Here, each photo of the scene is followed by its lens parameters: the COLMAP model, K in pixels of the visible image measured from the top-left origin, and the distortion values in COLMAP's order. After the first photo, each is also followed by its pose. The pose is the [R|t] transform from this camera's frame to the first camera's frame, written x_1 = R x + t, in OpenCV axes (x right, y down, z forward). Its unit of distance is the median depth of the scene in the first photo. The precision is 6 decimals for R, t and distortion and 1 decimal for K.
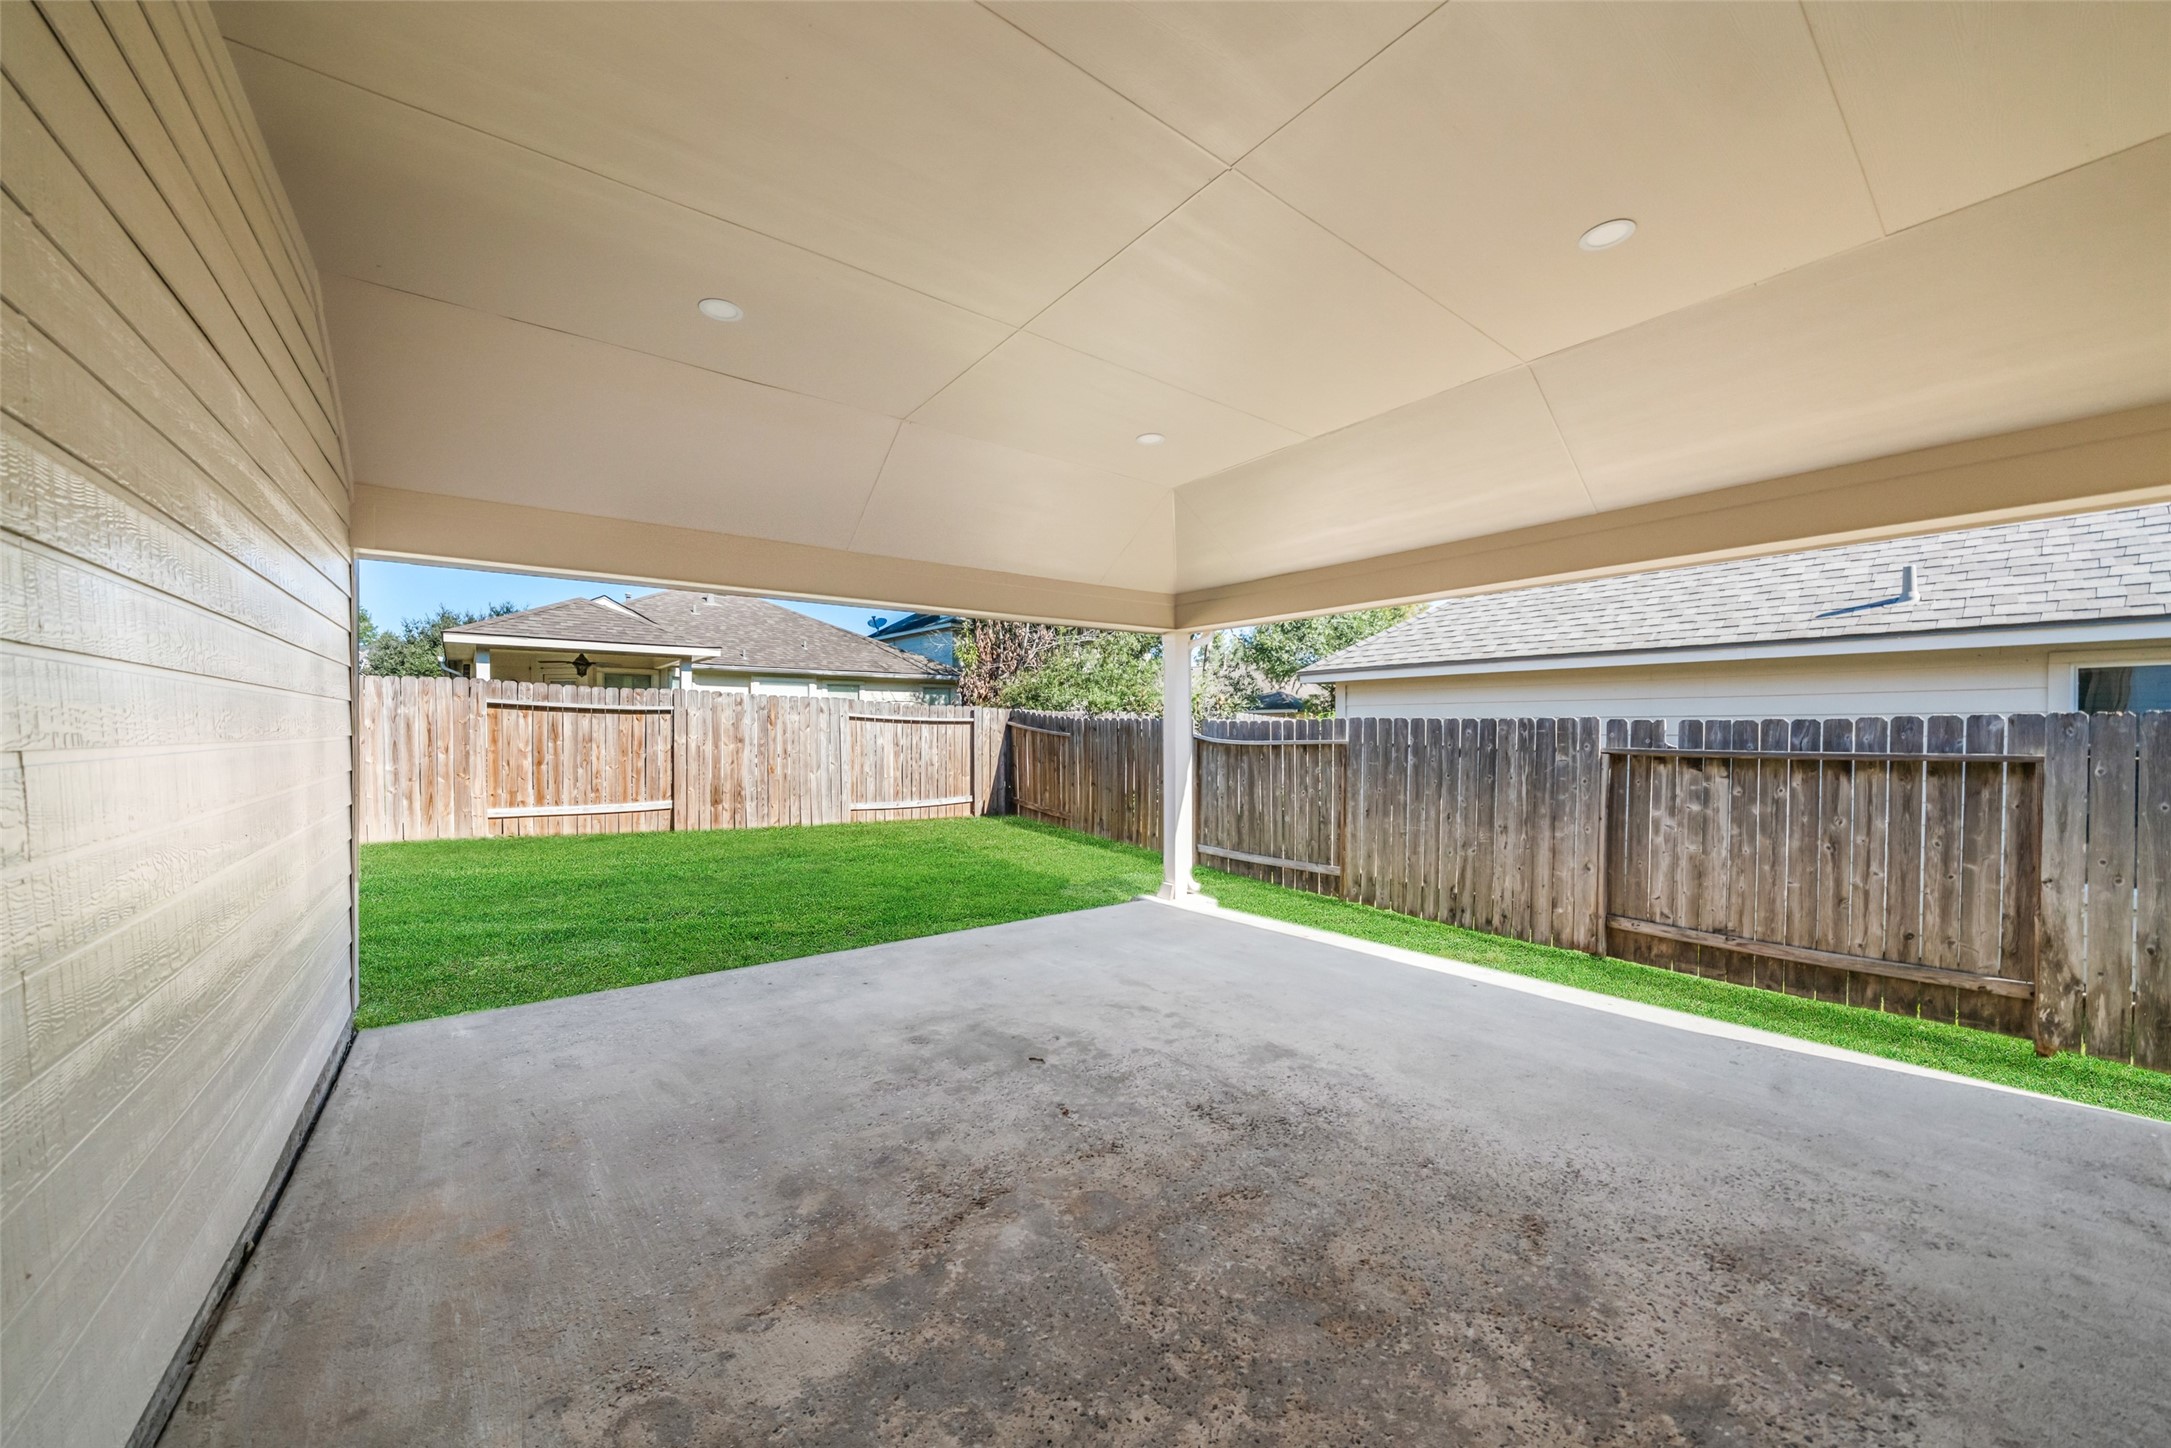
lens RADIAL K [[768.1, 0, 1076.8], [0, 768.1, 736.0], [0, 0, 1]] dist [-0.007413, 0.000511]
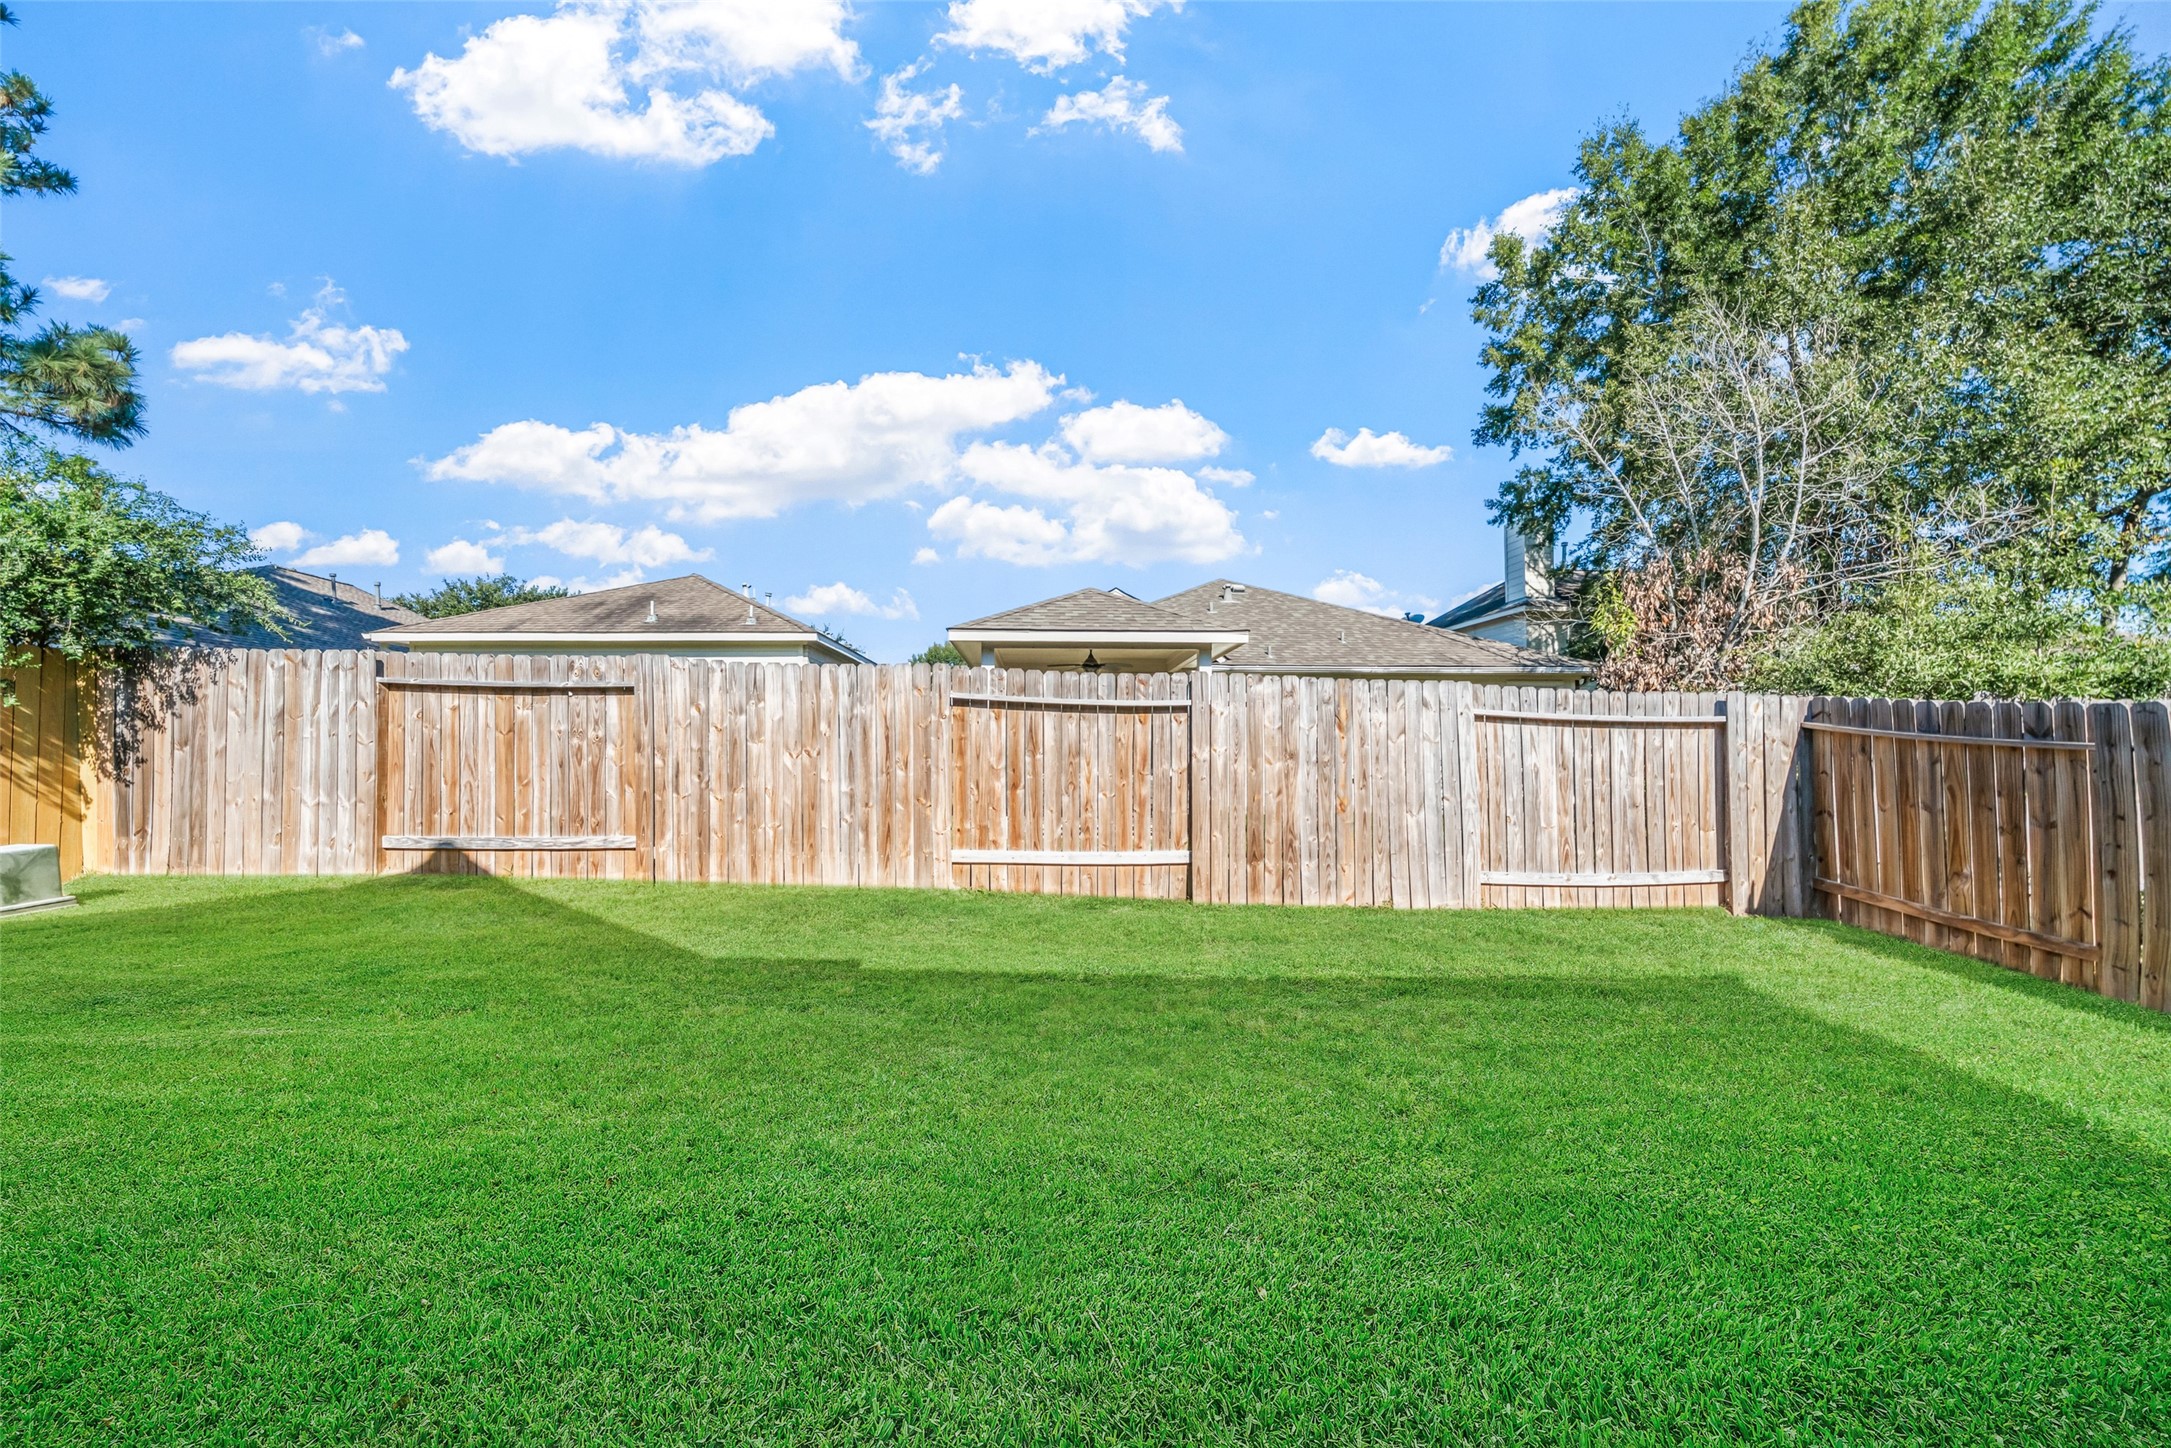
lens RADIAL K [[768.1, 0, 1076.8], [0, 768.1, 736.0], [0, 0, 1]] dist [-0.007413, 0.000511]
pose [[0.809674, -0.013474, -0.586725, -0.234096], [-0.006507, 0.999469, -0.031932, 0.011182], [0.586844, 0.029673, 0.809156, 0.438411]]
